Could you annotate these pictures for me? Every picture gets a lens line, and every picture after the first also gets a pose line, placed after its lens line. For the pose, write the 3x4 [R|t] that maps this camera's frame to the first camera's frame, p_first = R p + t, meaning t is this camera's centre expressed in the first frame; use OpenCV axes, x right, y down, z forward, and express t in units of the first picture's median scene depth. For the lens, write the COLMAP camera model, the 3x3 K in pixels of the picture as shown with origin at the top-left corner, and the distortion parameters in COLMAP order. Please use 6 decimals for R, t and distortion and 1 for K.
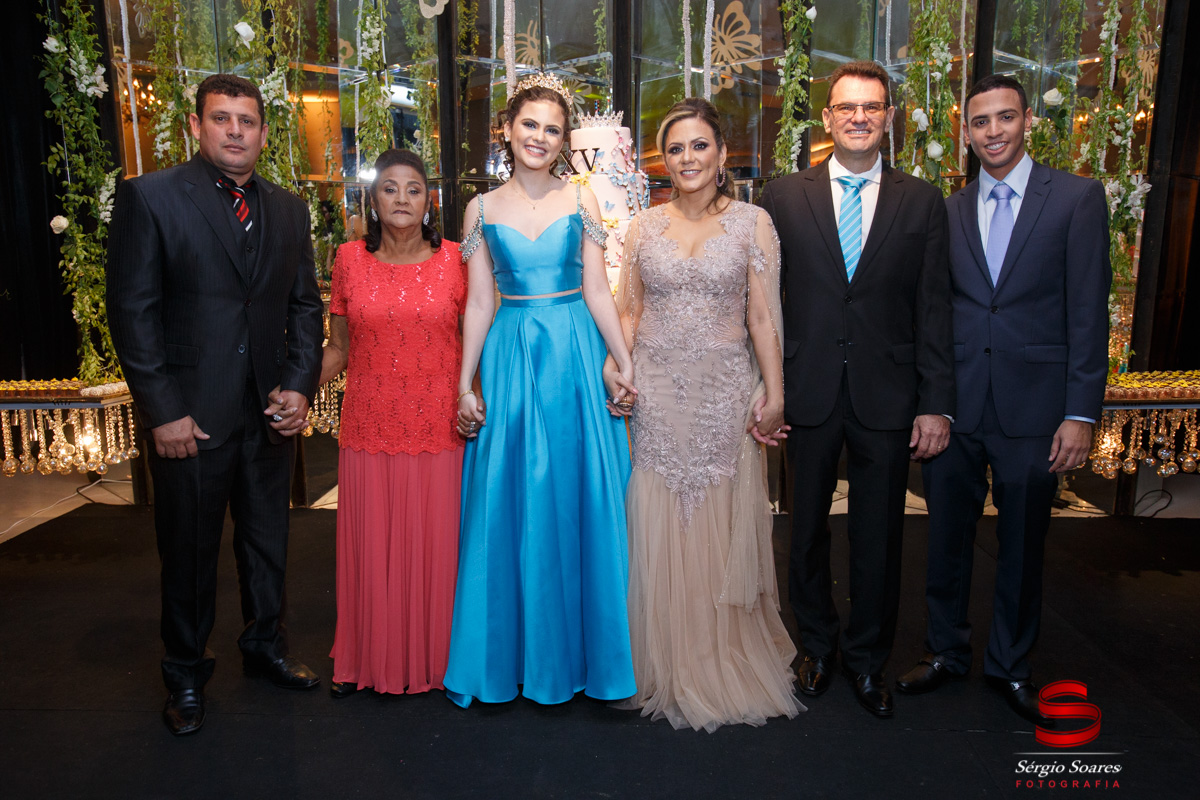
lens RADIAL K [[957.3, 0, 607.2], [0, 957.3, 395.4], [0, 0, 1]] dist [0.017585, 0.007399]
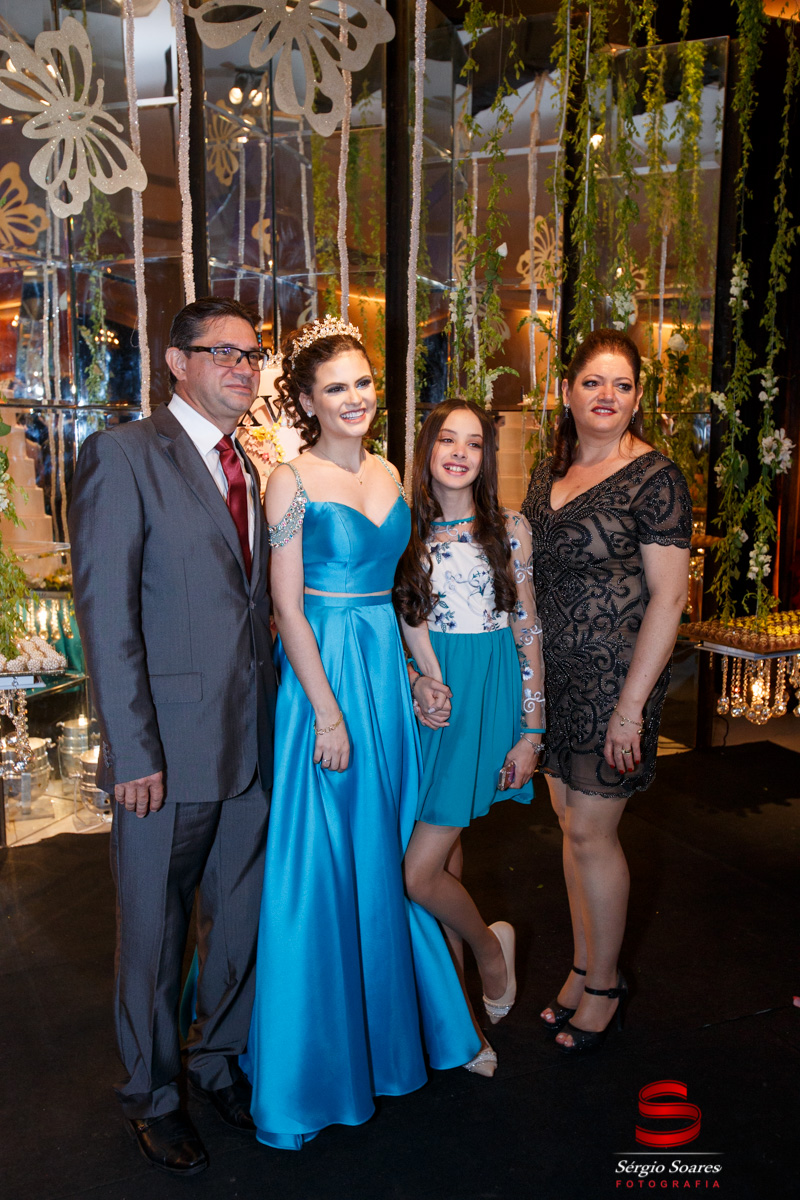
lens RADIAL K [[1157.2, 0, 401.9], [0, 1157.2, 613.4], [0, 0, 1]] dist [0.050631, 0.000000]
pose [[0.897838, -0.067235, 0.435162, -0.371871], [0.063616, 0.997712, 0.022897, -0.088488], [-0.435706, 0.007125, 0.900061, 0.060954]]
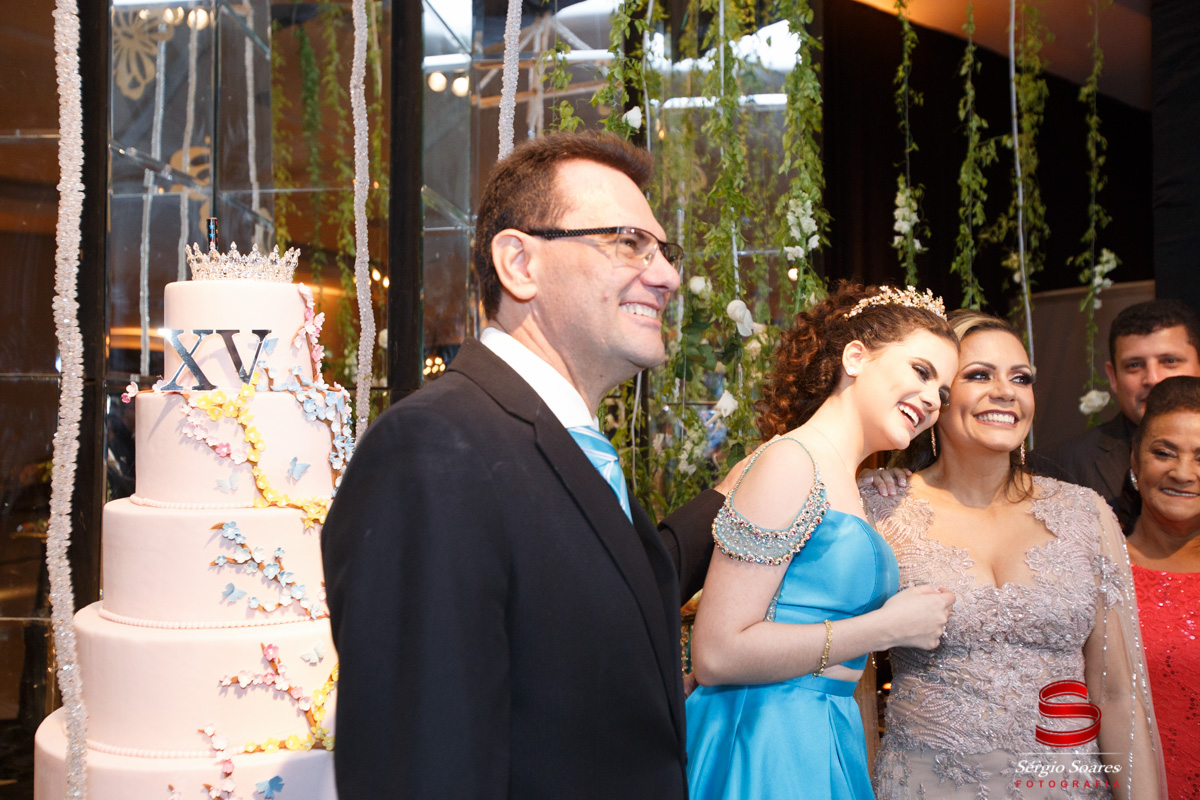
lens RADIAL K [[1141.1, 0, 597.9], [0, 1141.1, 405.3], [0, 0, 1]] dist [-0.010295, 0.000000]
pose [[0.757082, 0.022964, 0.652916, -0.223037], [0.098418, 0.983969, -0.148727, -0.142069], [-0.645864, 0.176857, 0.742685, 0.561980]]
